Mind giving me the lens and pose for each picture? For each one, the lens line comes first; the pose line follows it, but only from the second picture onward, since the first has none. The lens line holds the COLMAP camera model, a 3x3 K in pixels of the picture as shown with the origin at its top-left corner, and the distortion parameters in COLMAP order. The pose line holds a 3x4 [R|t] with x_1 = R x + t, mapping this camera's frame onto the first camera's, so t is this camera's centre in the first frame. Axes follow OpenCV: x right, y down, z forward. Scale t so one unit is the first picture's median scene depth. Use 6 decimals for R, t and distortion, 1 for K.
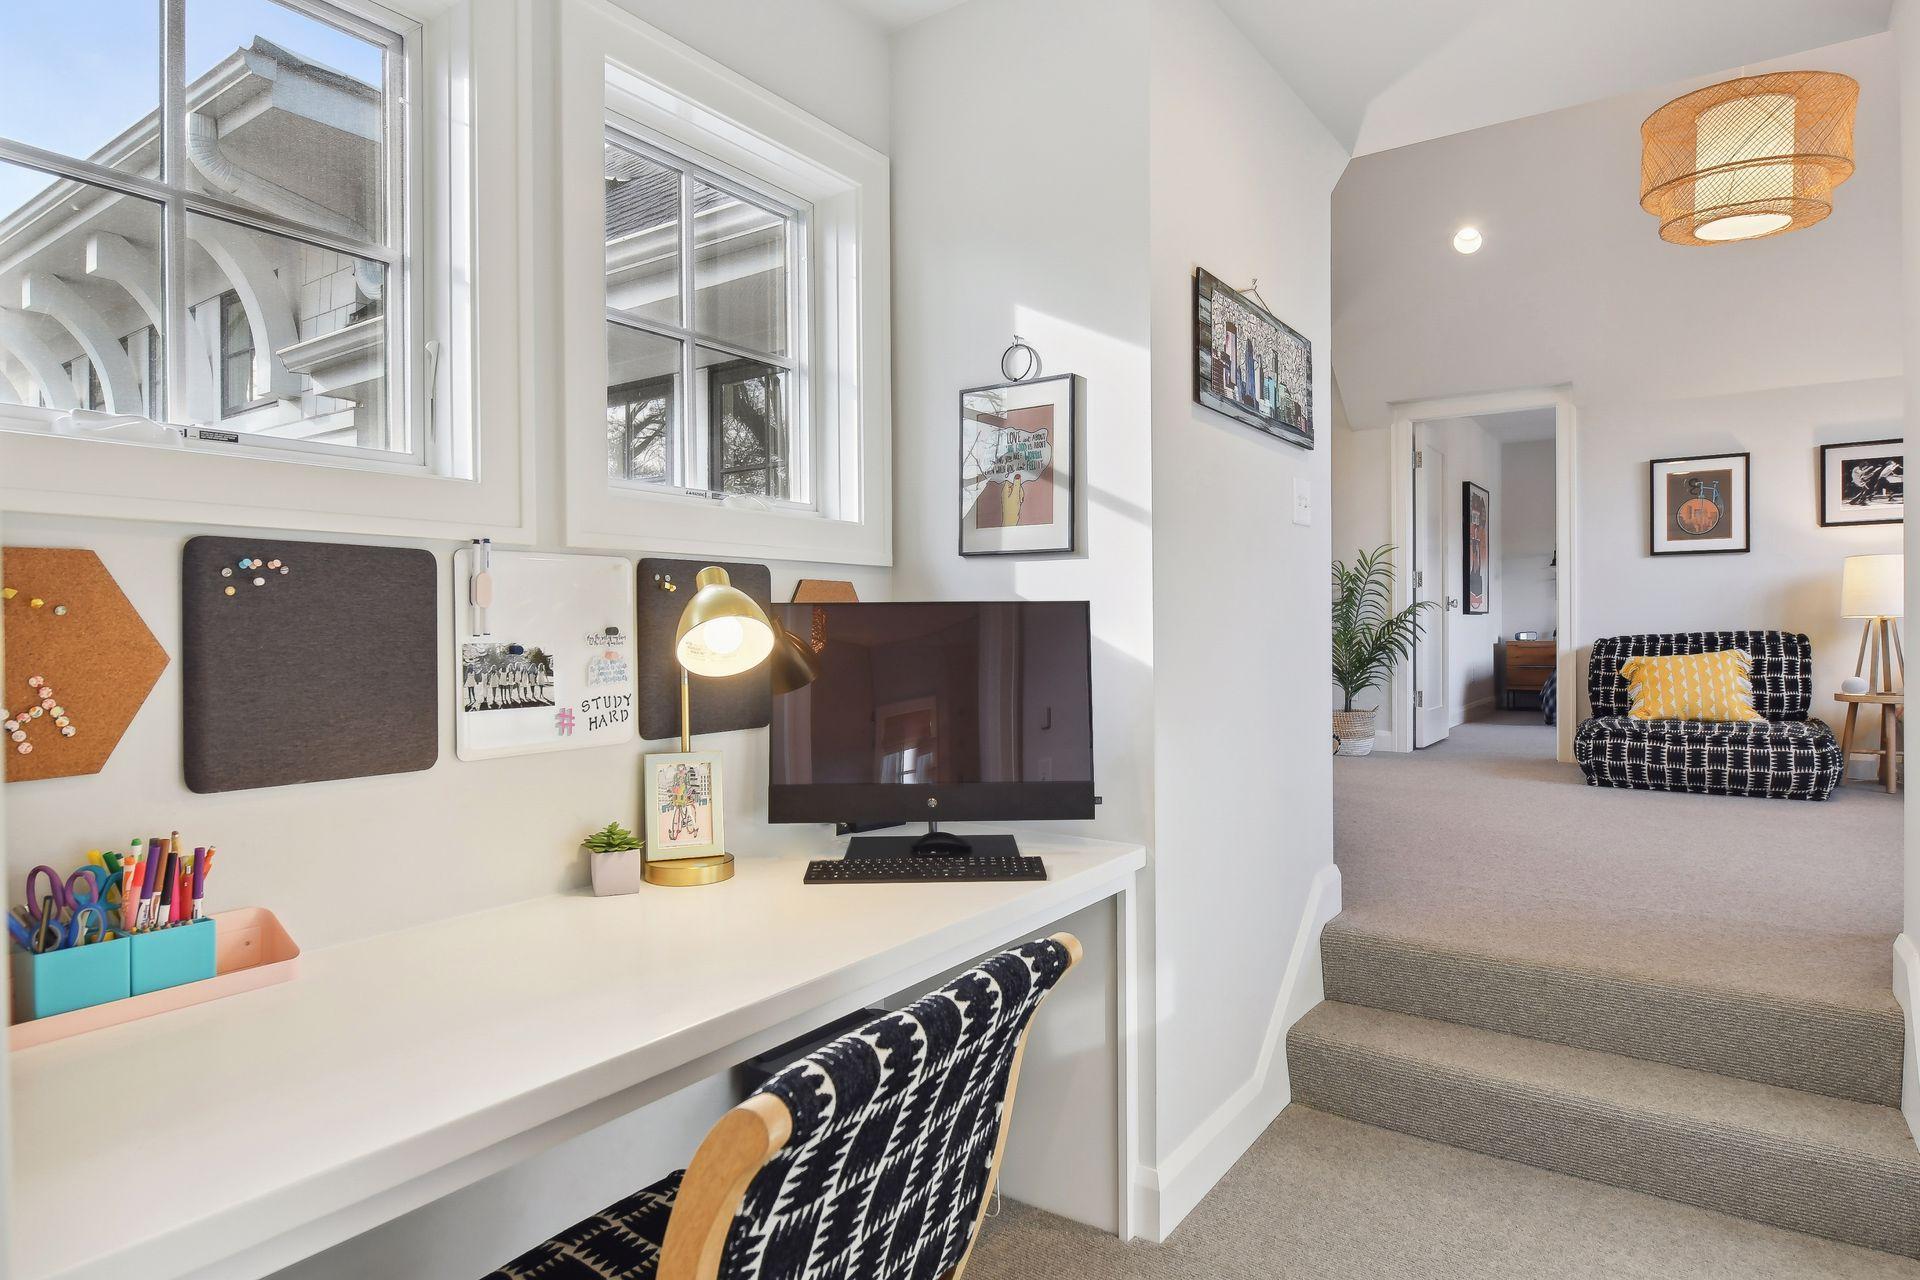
lens RADIAL K [[1057.8, 0, 960.6], [0, 1057.8, 626.4], [0, 0, 1]] dist [-0.001119, -0.000390]
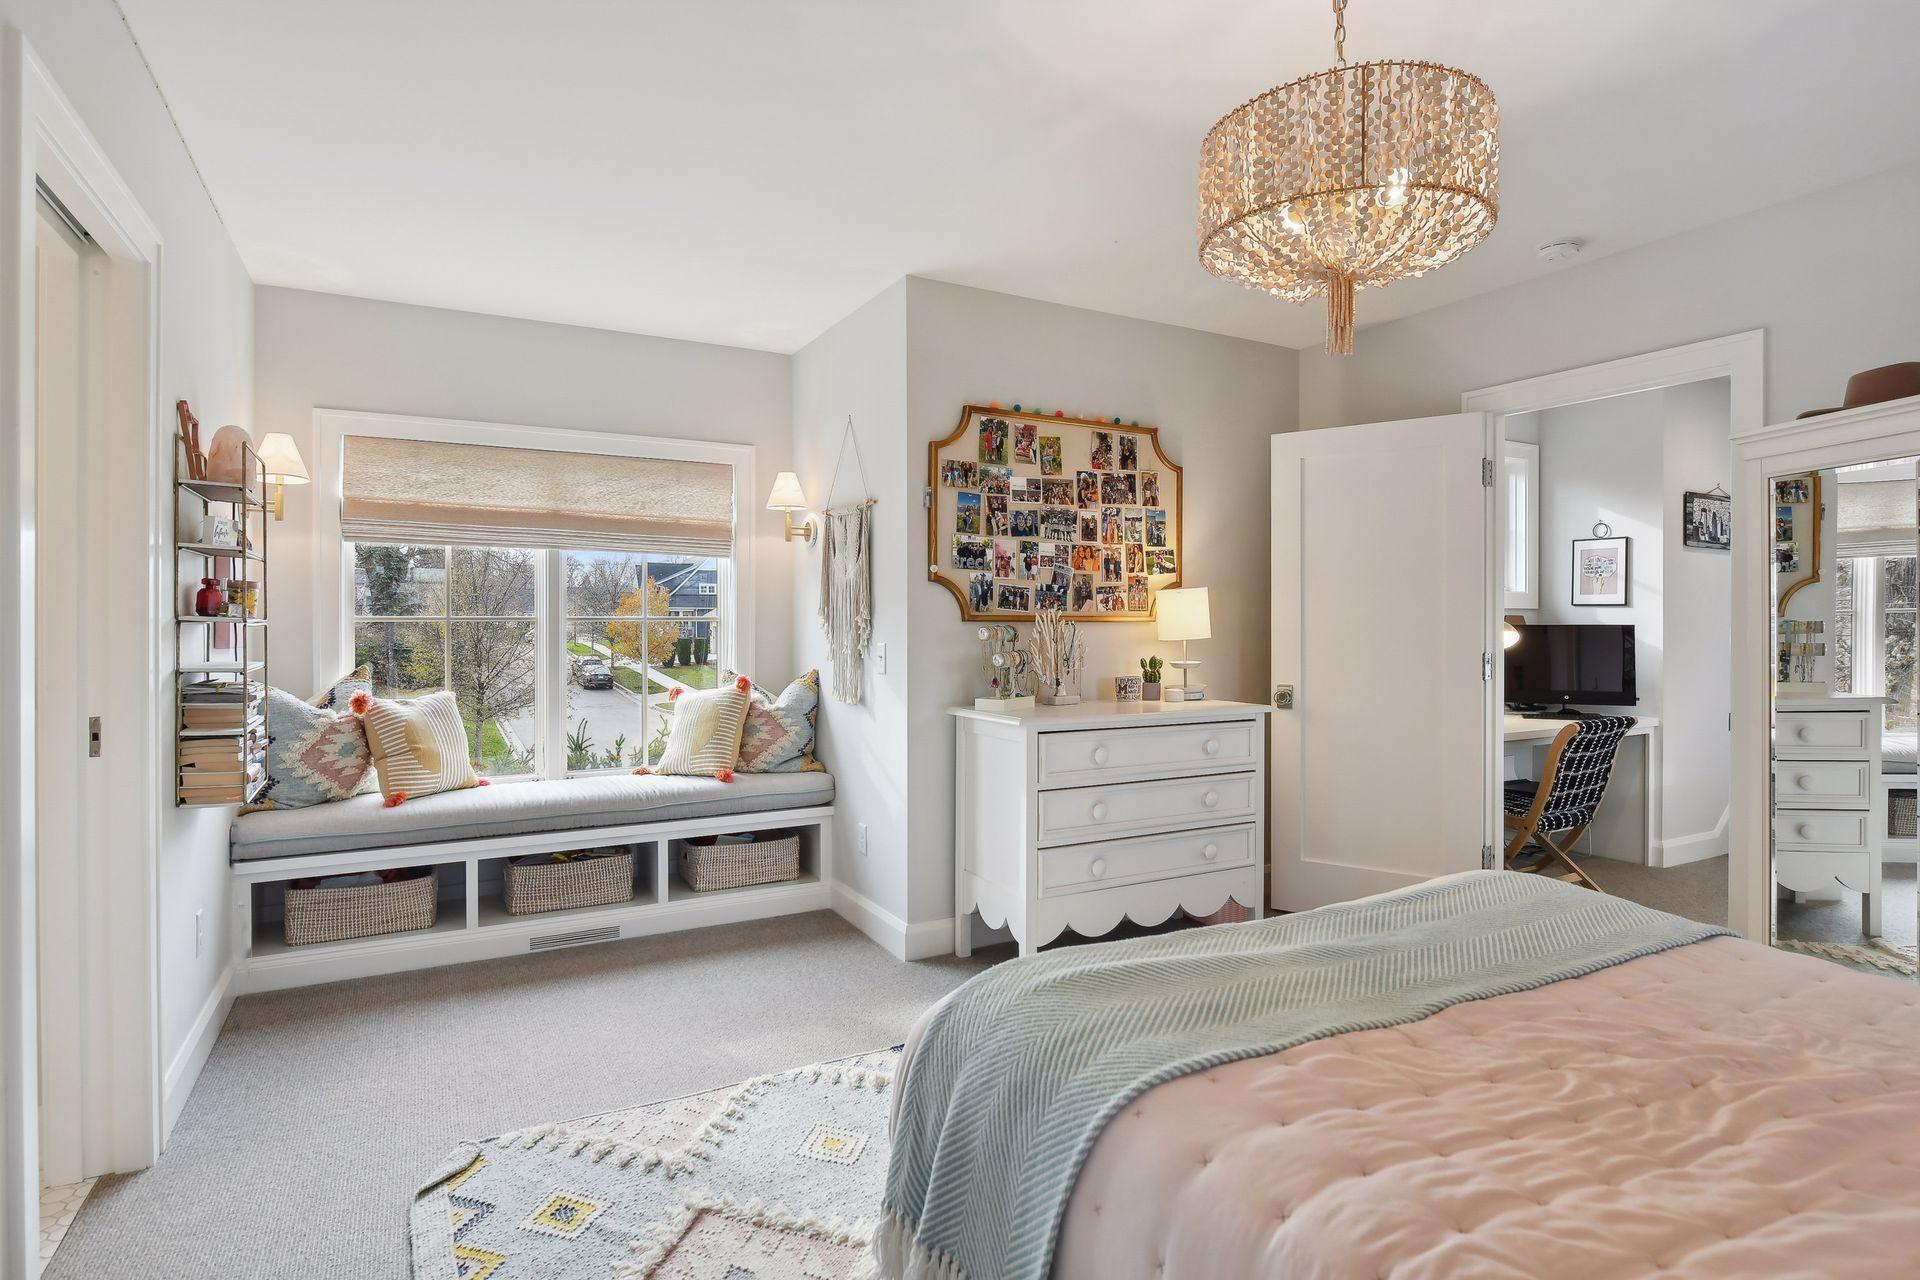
lens RADIAL K [[969.6, 0, 959.5], [0, 969.6, 621.9], [0, 0, 1]] dist [-0.000173, -0.000059]
pose [[0.899915, 0.008871, -0.435975, -0.324013], [-0.007096, 0.999959, 0.005698, -0.030709], [0.436007, -0.002034, 0.899941, -1.833150]]
